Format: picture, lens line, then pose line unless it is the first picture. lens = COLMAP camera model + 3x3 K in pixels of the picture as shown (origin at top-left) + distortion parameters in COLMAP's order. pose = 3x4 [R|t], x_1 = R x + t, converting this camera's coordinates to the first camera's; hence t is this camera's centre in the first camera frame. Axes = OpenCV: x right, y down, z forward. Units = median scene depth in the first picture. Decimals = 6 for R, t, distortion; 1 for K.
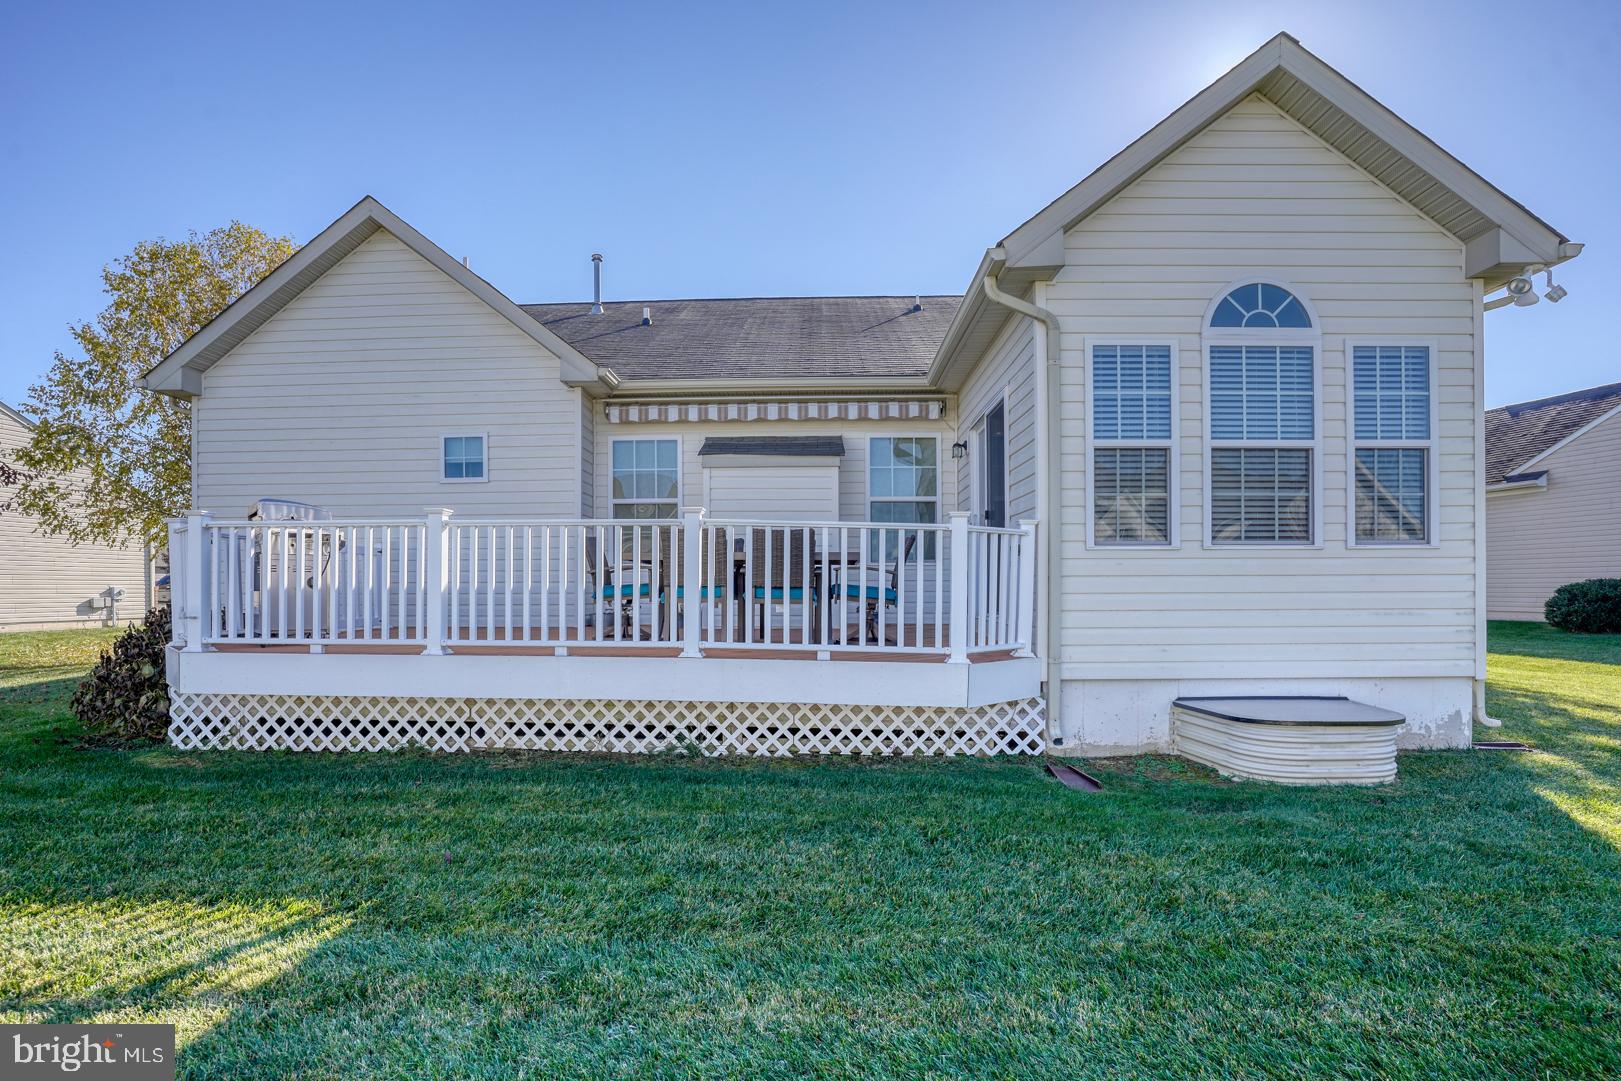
lens RADIAL K [[811.0, 0, 810.2], [0, 811.0, 585.8], [0, 0, 1]] dist [-0.065641, 0.000198]
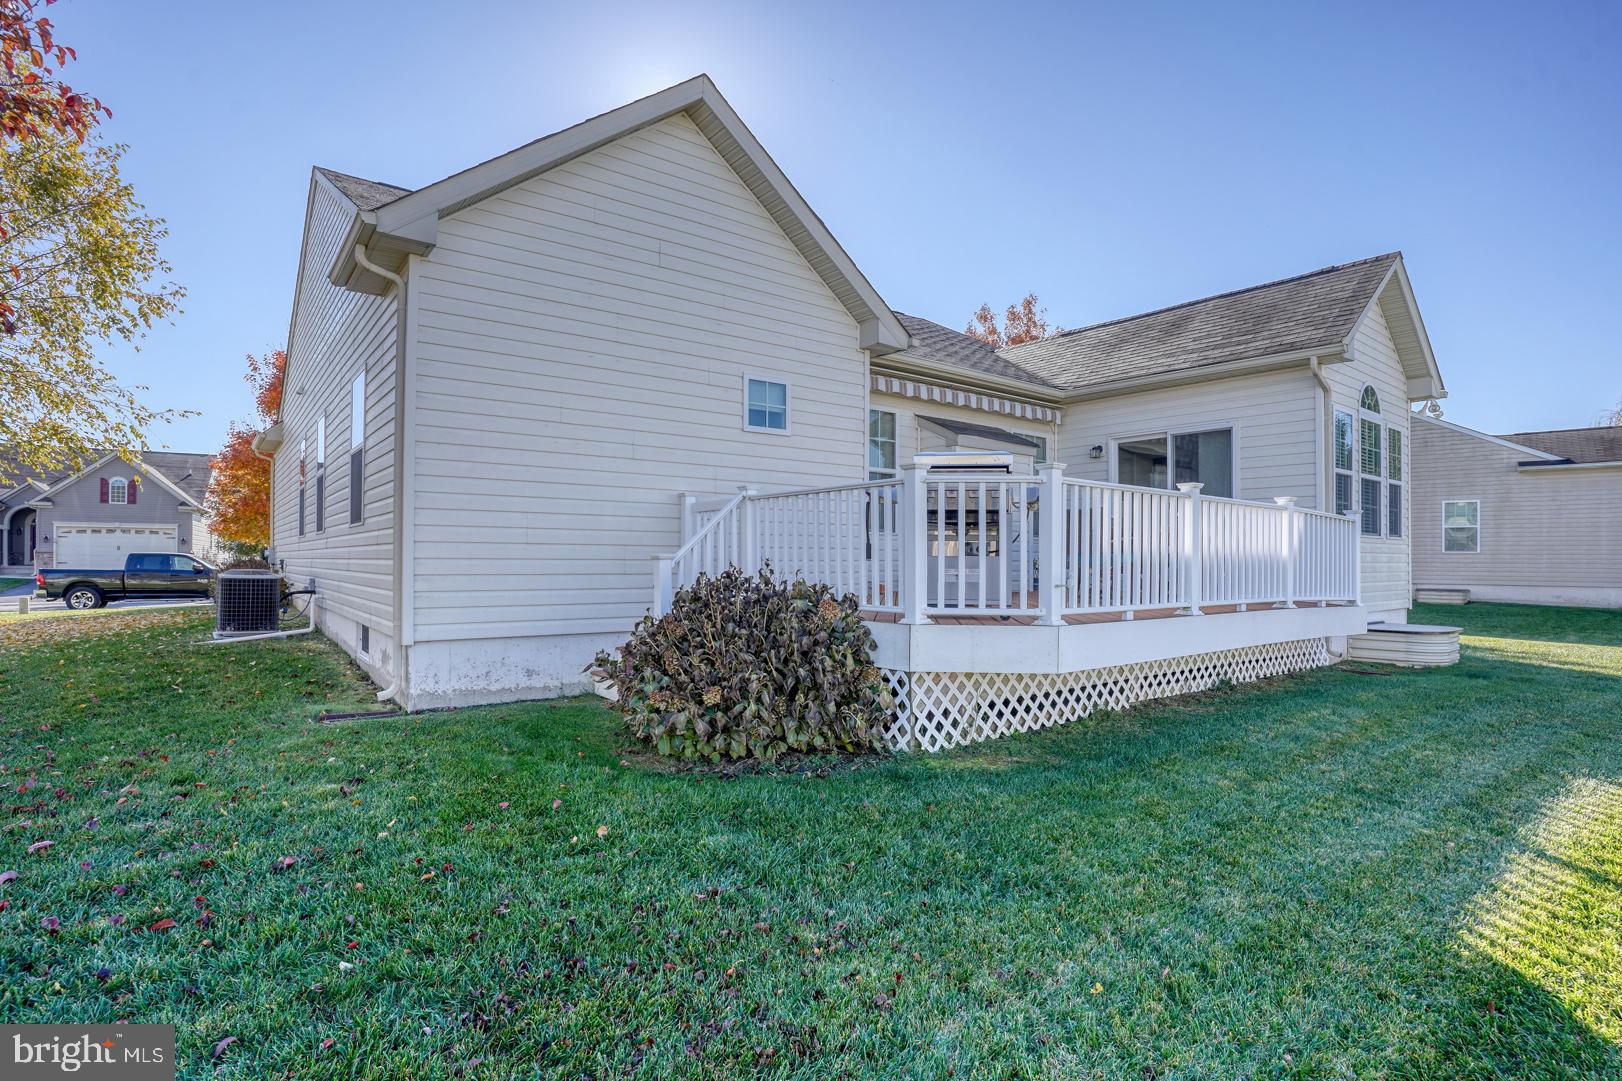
lens RADIAL K [[819.0, 0, 811.0], [0, 819.0, 540.5], [0, 0, 1]] dist [-0.093479, -0.000013]
pose [[0.781039, 0.023278, 0.624049, -1.409156], [-0.009807, 0.999639, -0.025014, 0.013776], [-0.624406, 0.013417, 0.780985, 0.410596]]
